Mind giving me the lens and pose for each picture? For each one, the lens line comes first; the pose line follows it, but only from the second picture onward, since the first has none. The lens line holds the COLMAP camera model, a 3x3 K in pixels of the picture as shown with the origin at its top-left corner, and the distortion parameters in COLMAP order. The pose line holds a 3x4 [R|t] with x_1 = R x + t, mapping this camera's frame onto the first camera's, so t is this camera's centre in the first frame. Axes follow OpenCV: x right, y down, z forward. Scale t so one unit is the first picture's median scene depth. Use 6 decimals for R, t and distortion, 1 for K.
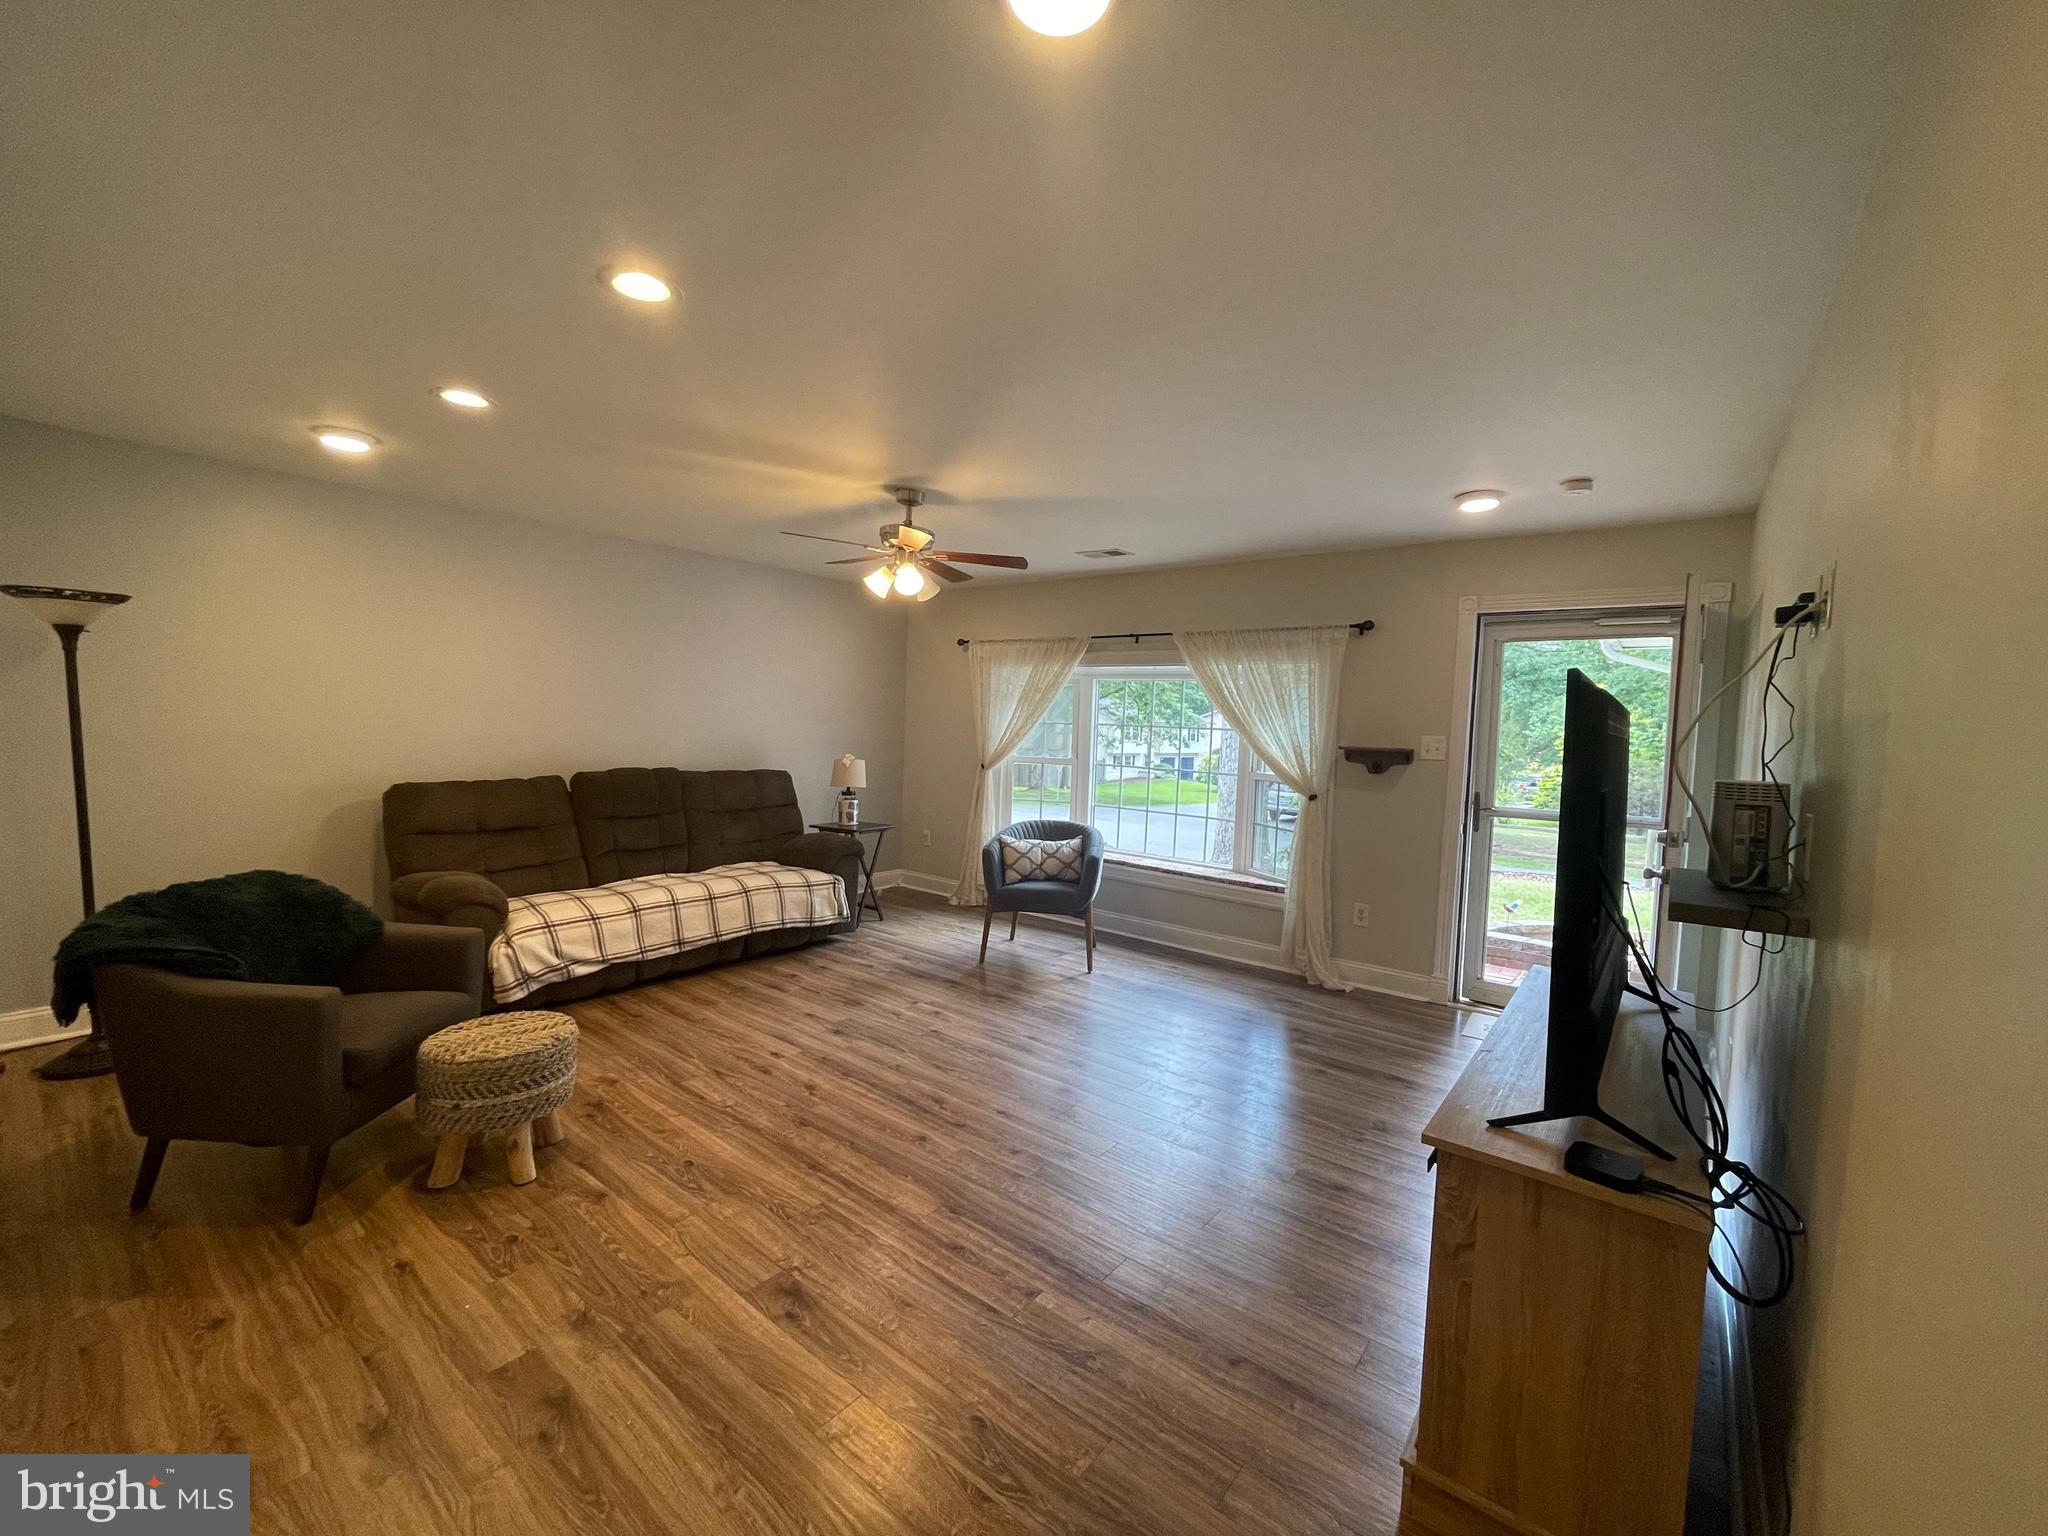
lens RADIAL K [[825.6, 0, 1022.6], [0, 825.6, 783.4], [0, 0, 1]] dist [0.003719, -0.000445]
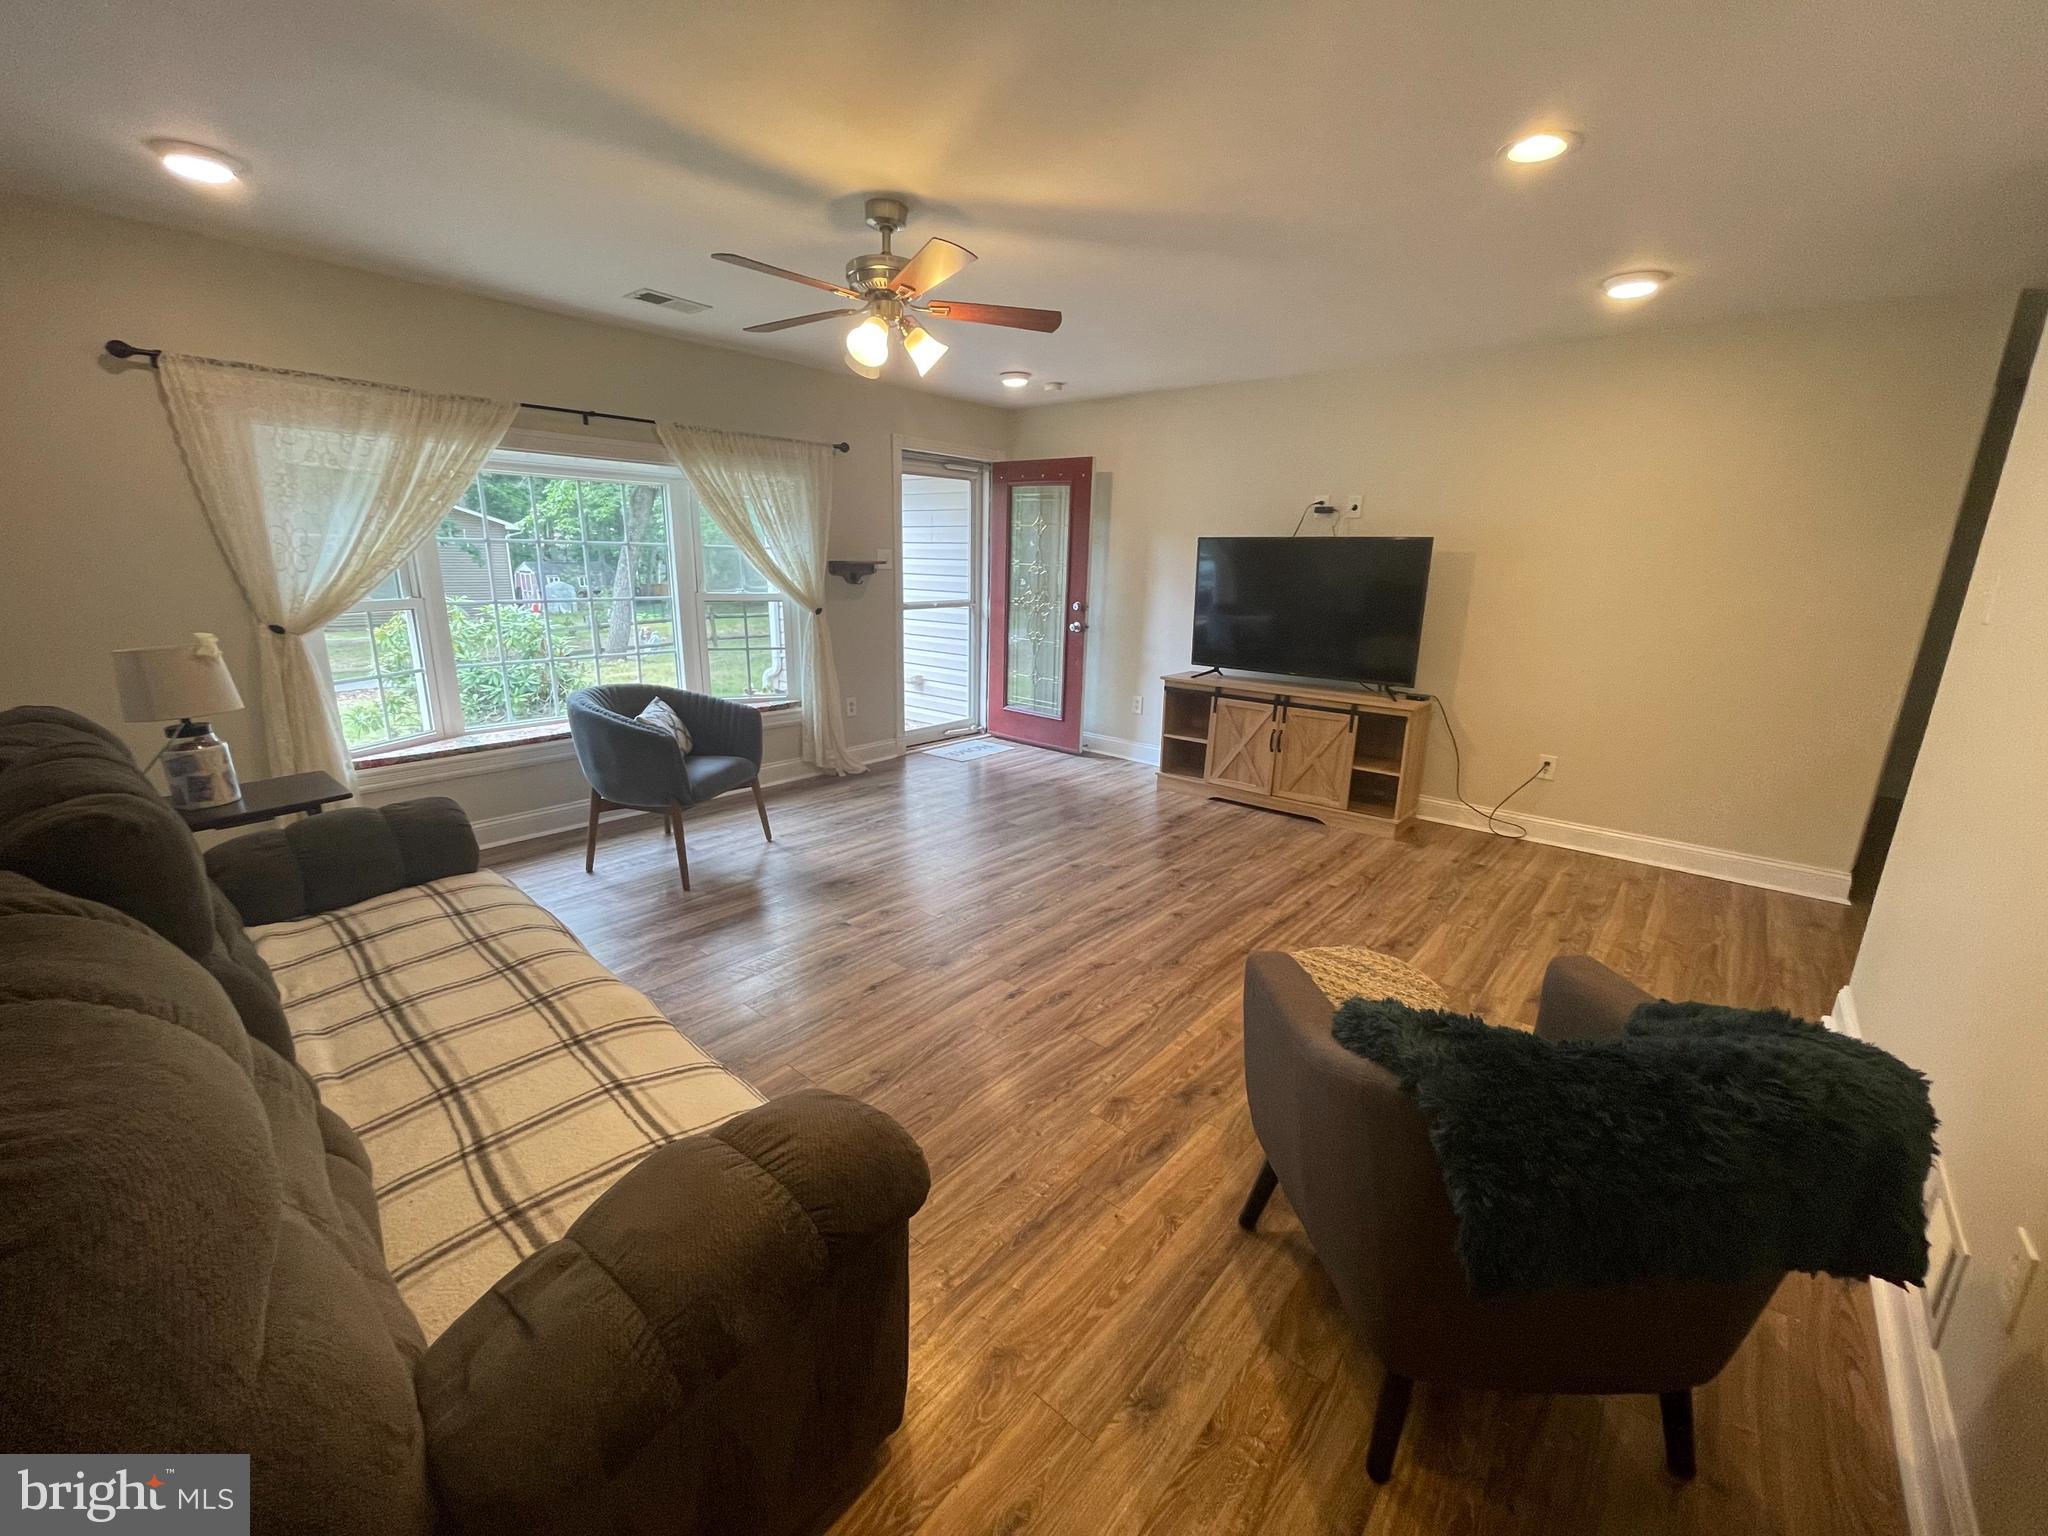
lens RADIAL K [[825.6, 0, 1025.3], [0, 825.6, 769.5], [0, 0, 1]] dist [0.003719, -0.000445]
pose [[0.031534, -0.285538, 0.957849, -0.854749], [0.054937, 0.957372, 0.283587, -0.088082], [-0.997992, 0.043679, 0.045877, 0.810115]]
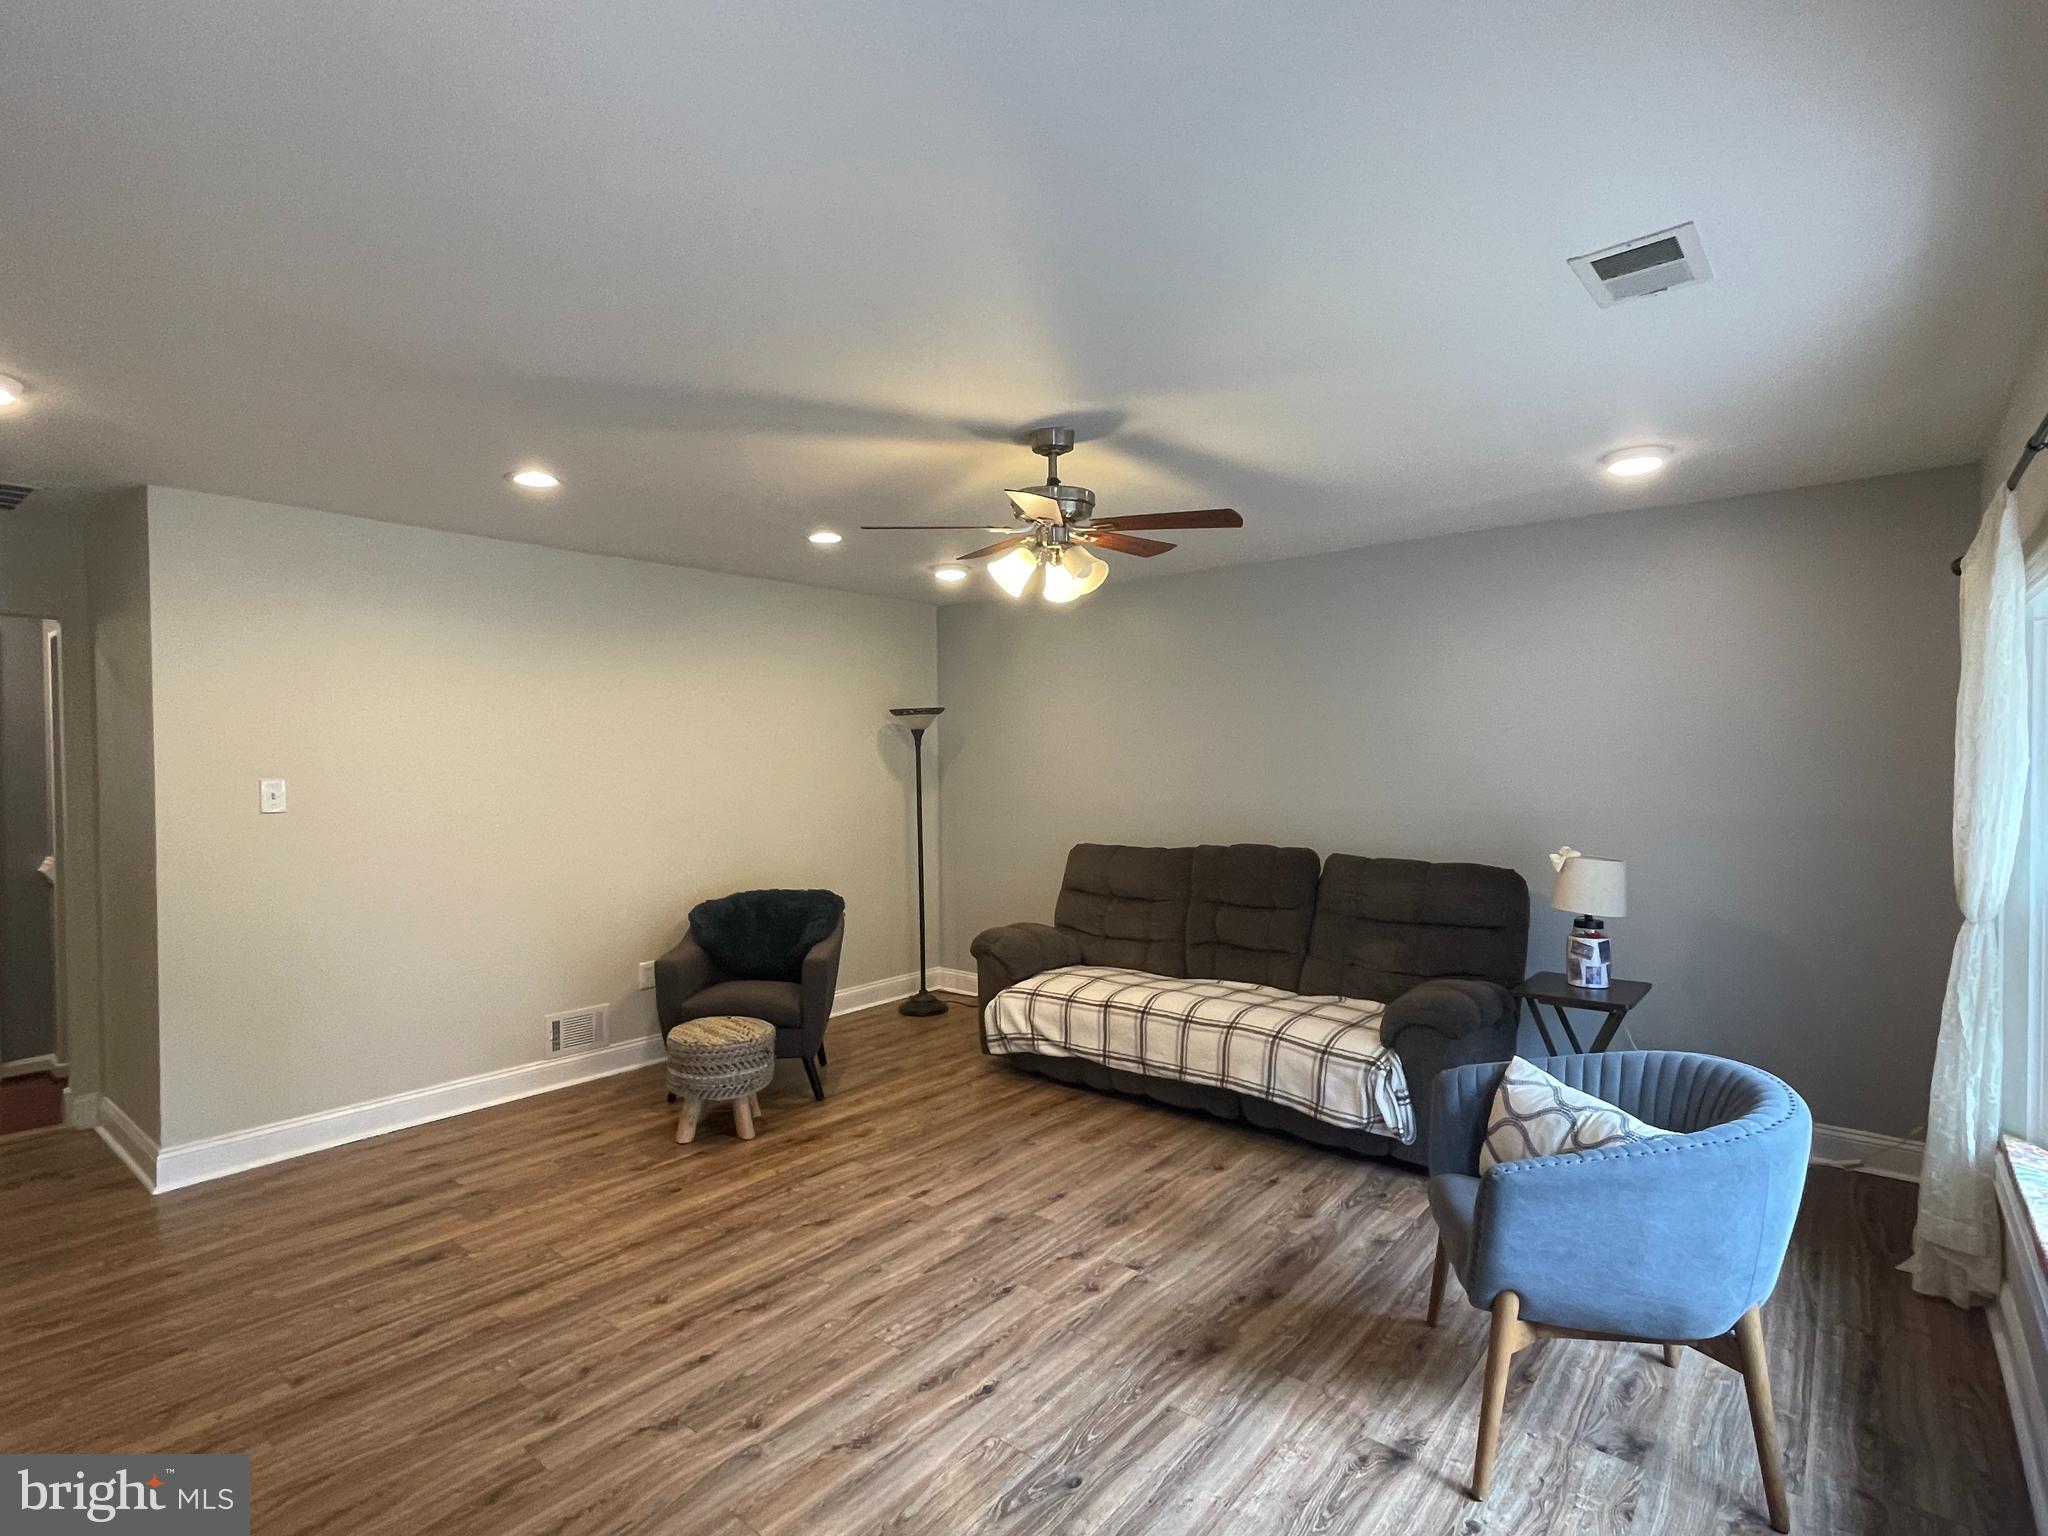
lens RADIAL K [[1016.5, 0, 1023.3], [0, 1016.5, 754.6], [0, 0, 1]] dist [-0.001011, -0.000315]
pose [[-0.018882, -0.035955, -0.999175, 0.620338], [-0.070281, 0.996929, -0.034546, -0.066649], [0.997349, 0.069570, -0.021351, 0.937593]]
